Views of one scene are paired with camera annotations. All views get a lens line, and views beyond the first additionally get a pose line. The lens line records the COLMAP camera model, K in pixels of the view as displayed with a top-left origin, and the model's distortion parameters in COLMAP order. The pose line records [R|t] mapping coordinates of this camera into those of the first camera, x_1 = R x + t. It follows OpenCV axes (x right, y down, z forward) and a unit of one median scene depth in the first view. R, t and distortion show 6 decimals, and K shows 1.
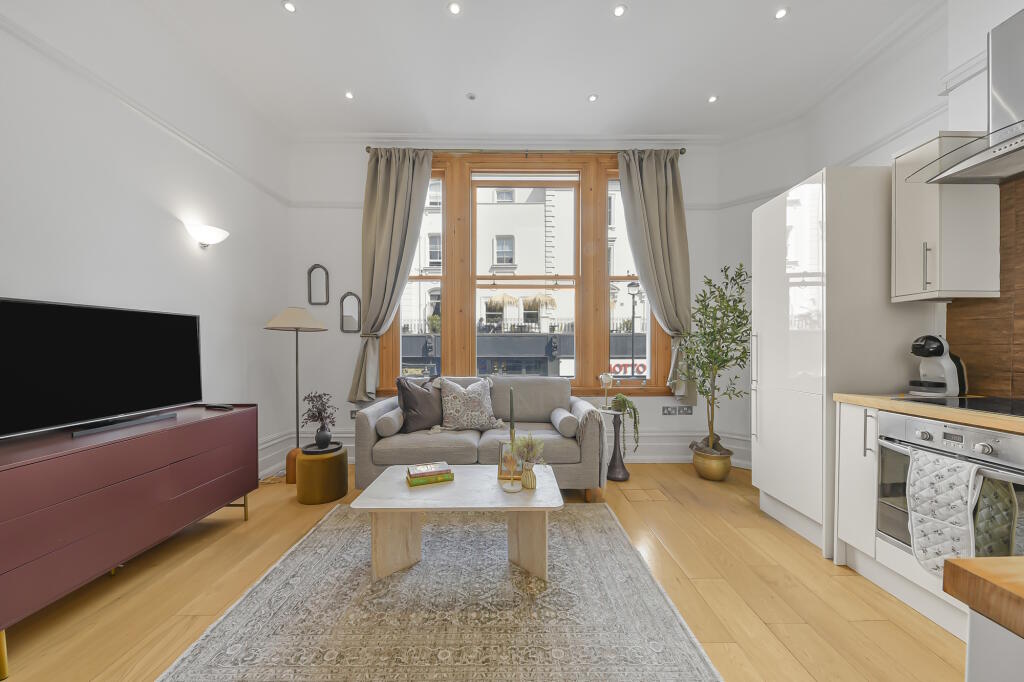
lens RADIAL K [[361.2, 0, 518.0], [0, 361.2, 350.4], [0, 0, 1]] dist [-0.000730, -0.001551]
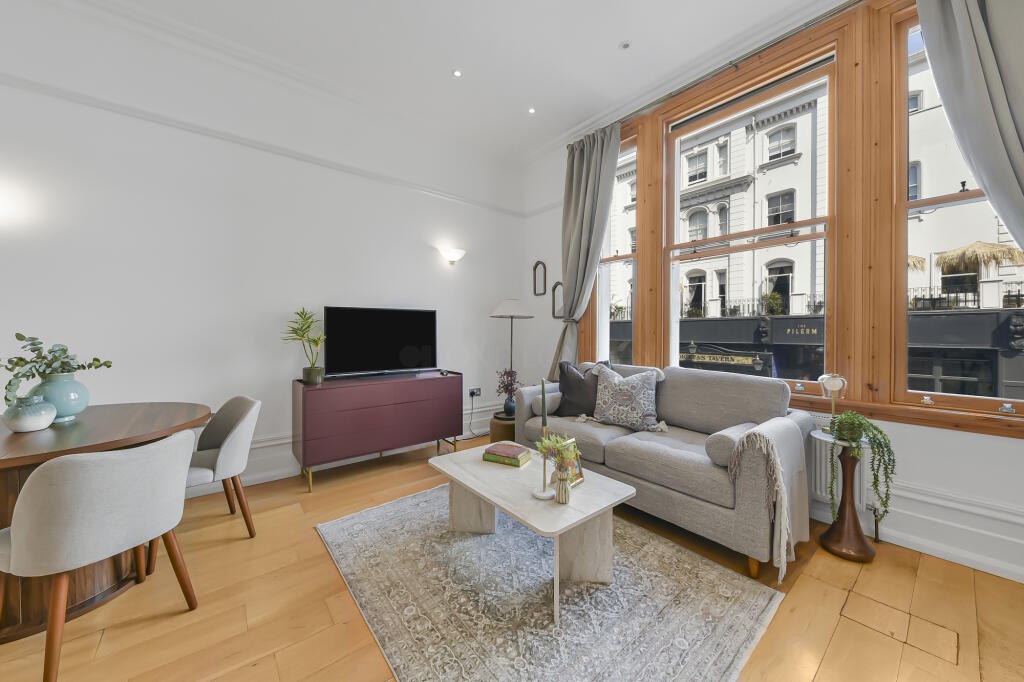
lens RADIAL K [[361.2, 0, 514.1], [0, 361.2, 332.8], [0, 0, 1]] dist [-0.000730, -0.001551]
pose [[0.626544, 0.005724, -0.779365, 0.357484], [-0.009647, 0.999953, -0.000412, -0.003753], [0.779326, 0.007777, 0.626570, 0.230649]]
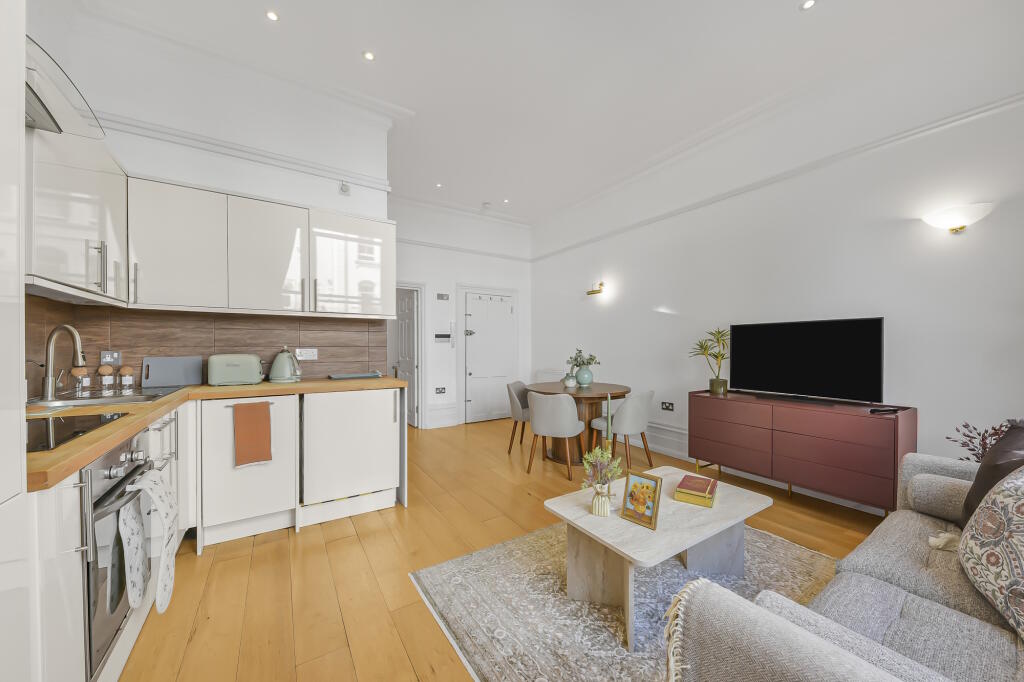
lens RADIAL K [[361.2, 0, 517.4], [0, 361.2, 345.8], [0, 0, 1]] dist [-0.000730, -0.001551]
pose [[-0.839799, 0.002874, -0.542890, 0.389263], [-0.003728, 0.999932, 0.011059, -0.017749], [0.542885, 0.011311, -0.839731, 0.951825]]
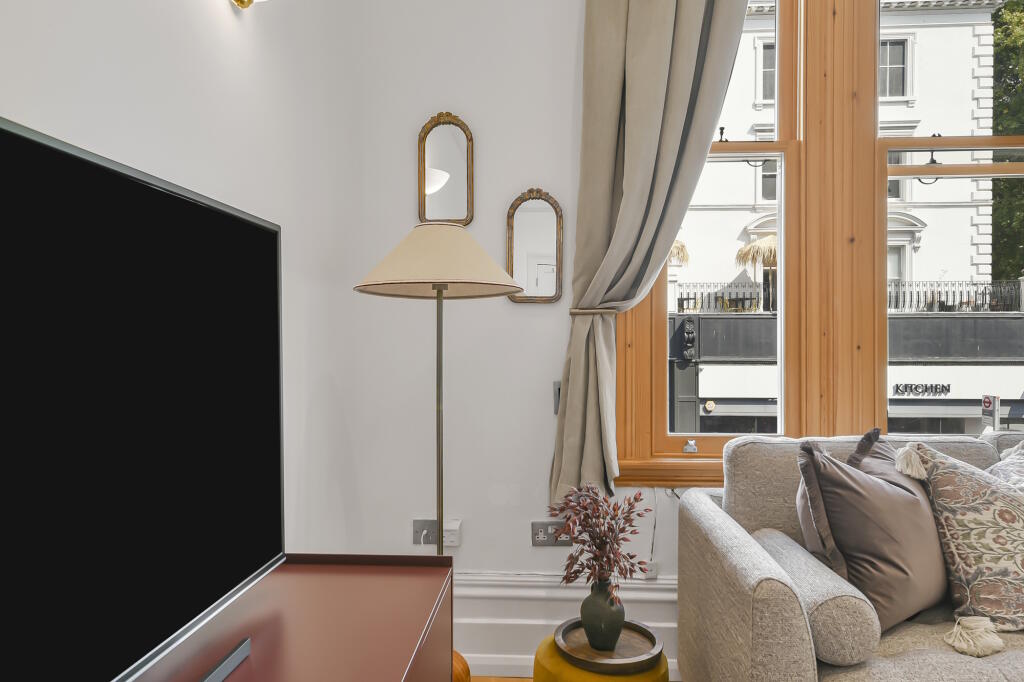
lens RADIAL K [[671.1, 0, 515.5], [0, 671.1, 344.3], [0, 0, 1]] dist [-0.002428, -0.000188]
pose [[0.996356, 0.002166, -0.085260, -0.487535], [-0.002401, 0.999994, -0.002656, -0.007492], [0.085253, 0.002851, 0.996355, 0.384178]]
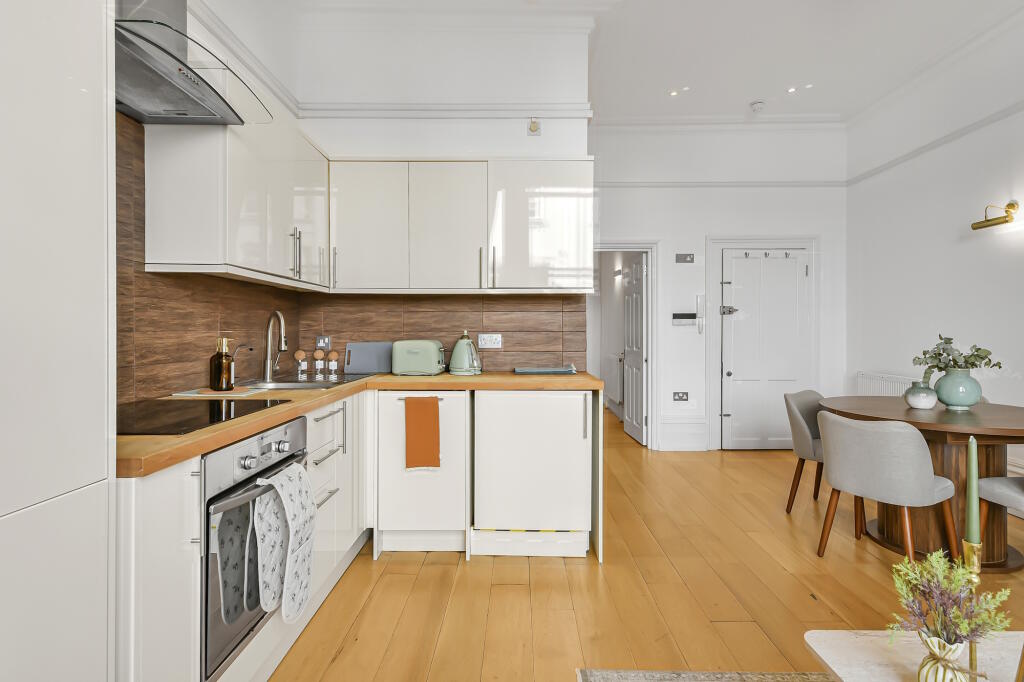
lens RADIAL K [[489.1, 0, 519.7], [0, 489.1, 329.8], [0, 0, 1]] dist [0.014444, -0.002961]
pose [[-0.999929, 0.004253, 0.011098, 0.277788], [0.004353, 0.999950, 0.009049, -0.016402], [-0.011059, 0.009097, -0.999897, 0.903882]]
